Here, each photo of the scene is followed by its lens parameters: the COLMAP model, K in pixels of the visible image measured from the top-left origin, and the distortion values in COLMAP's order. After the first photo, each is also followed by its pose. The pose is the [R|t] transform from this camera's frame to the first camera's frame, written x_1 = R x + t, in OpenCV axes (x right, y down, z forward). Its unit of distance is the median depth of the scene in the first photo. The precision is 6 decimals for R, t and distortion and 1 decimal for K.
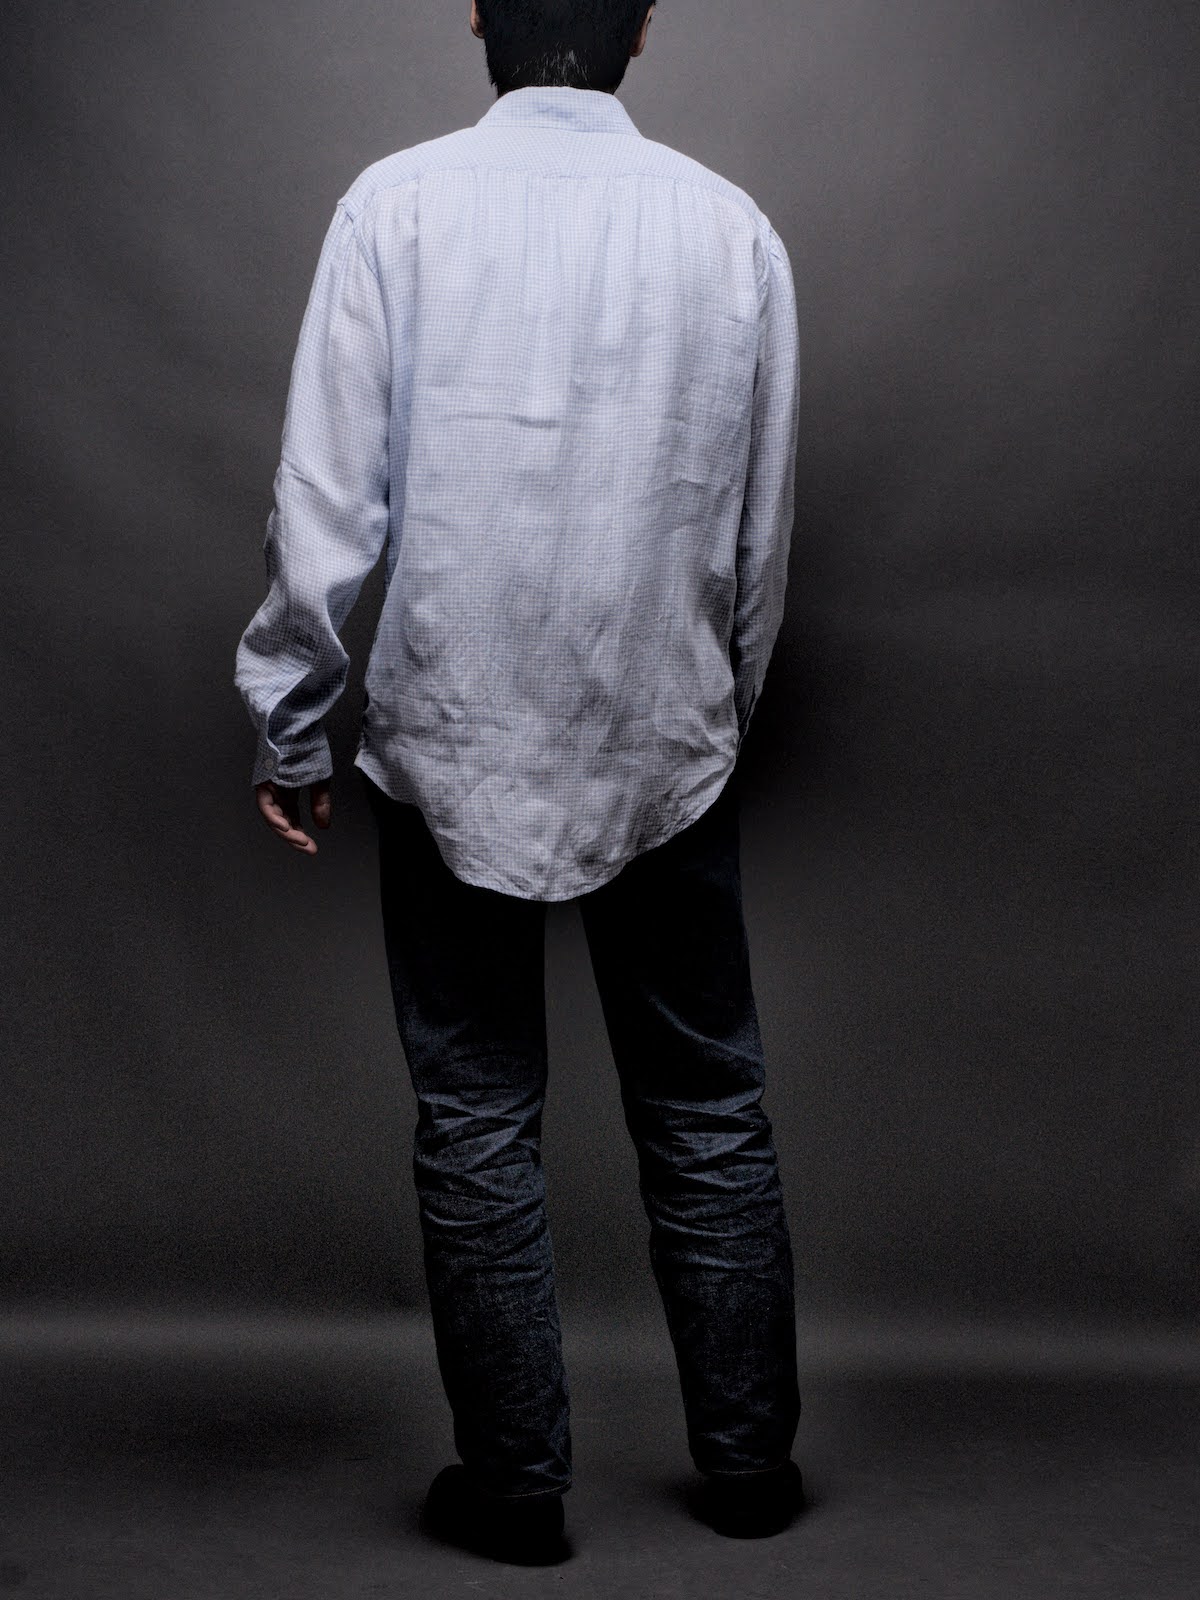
lens RADIAL K [[2352.8, 0, 600.5], [0, 2352.8, 800.7], [0, 0, 1]] dist [-0.015773, 0.000000]
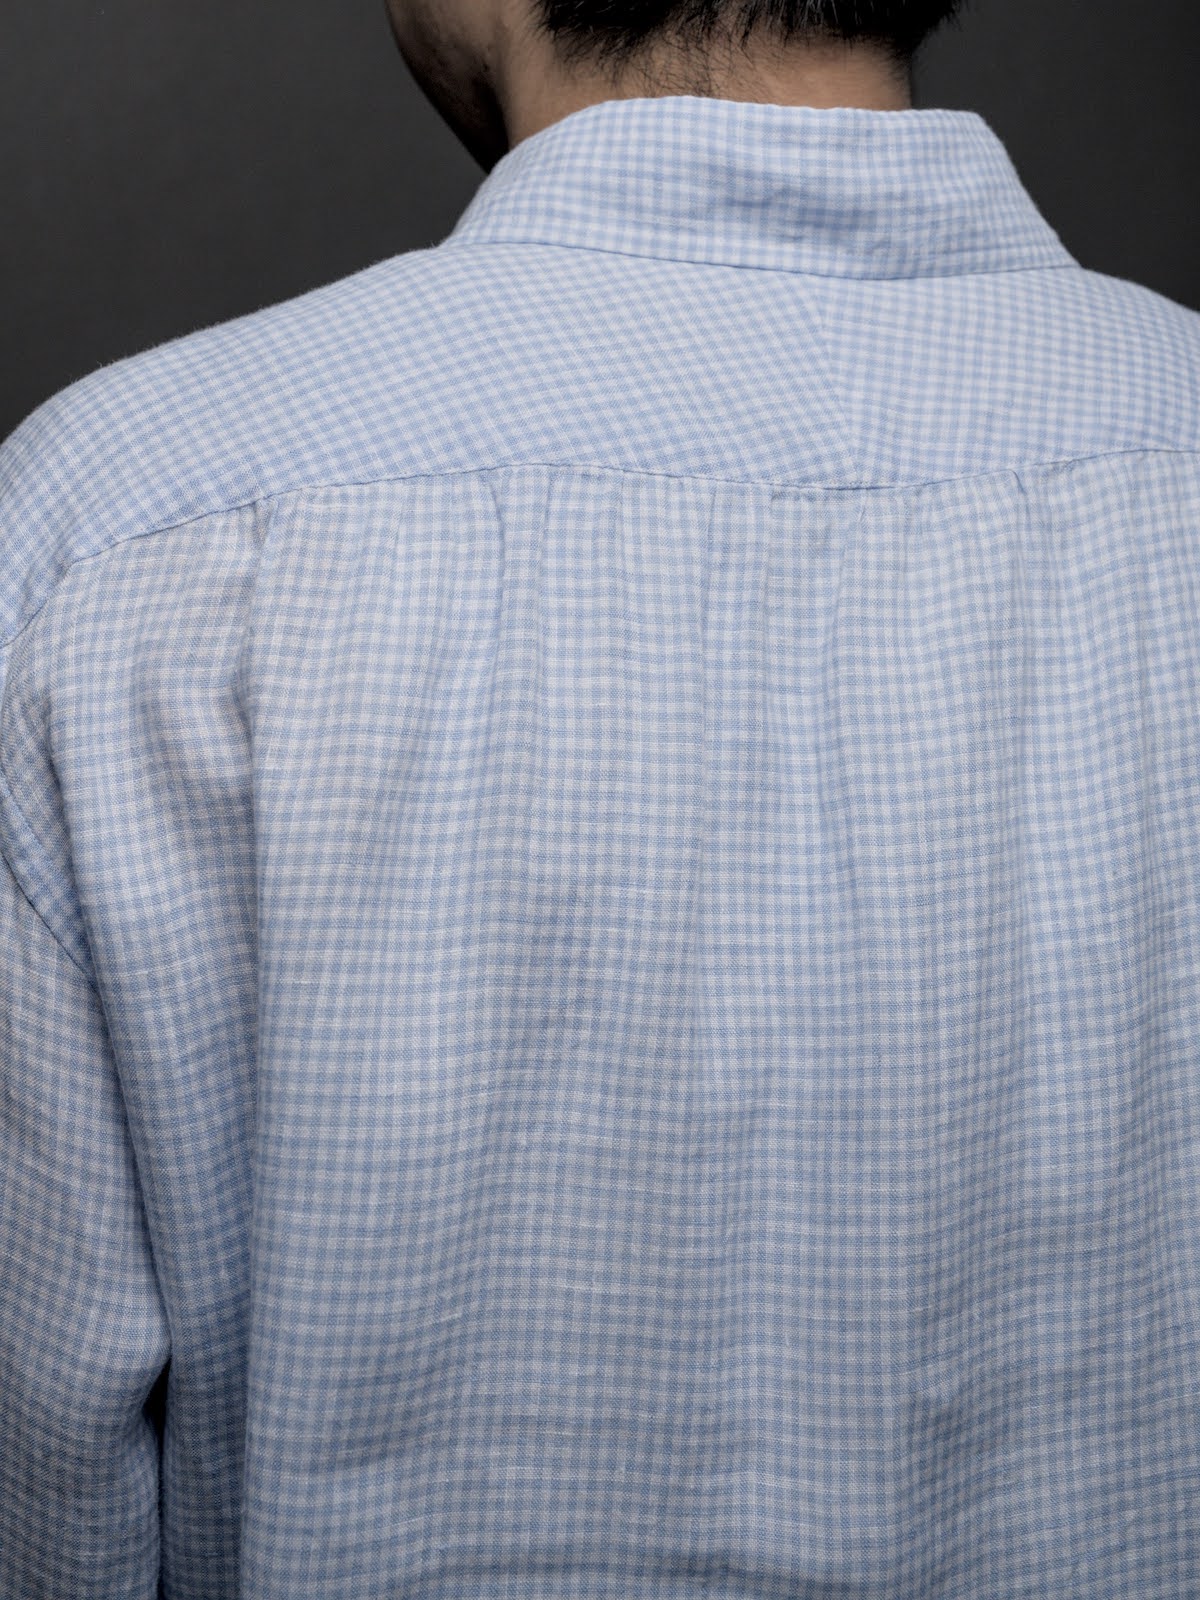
lens RADIAL K [[2352.8, 0, 599.5], [0, 2352.8, 799.1], [0, 0, 1]] dist [-0.015773, 0.000000]
pose [[0.999466, -0.012149, 0.030348, -0.050373], [0.009962, 0.997412, 0.071206, -0.254863], [-0.031135, -0.070866, 0.997000, 0.764753]]
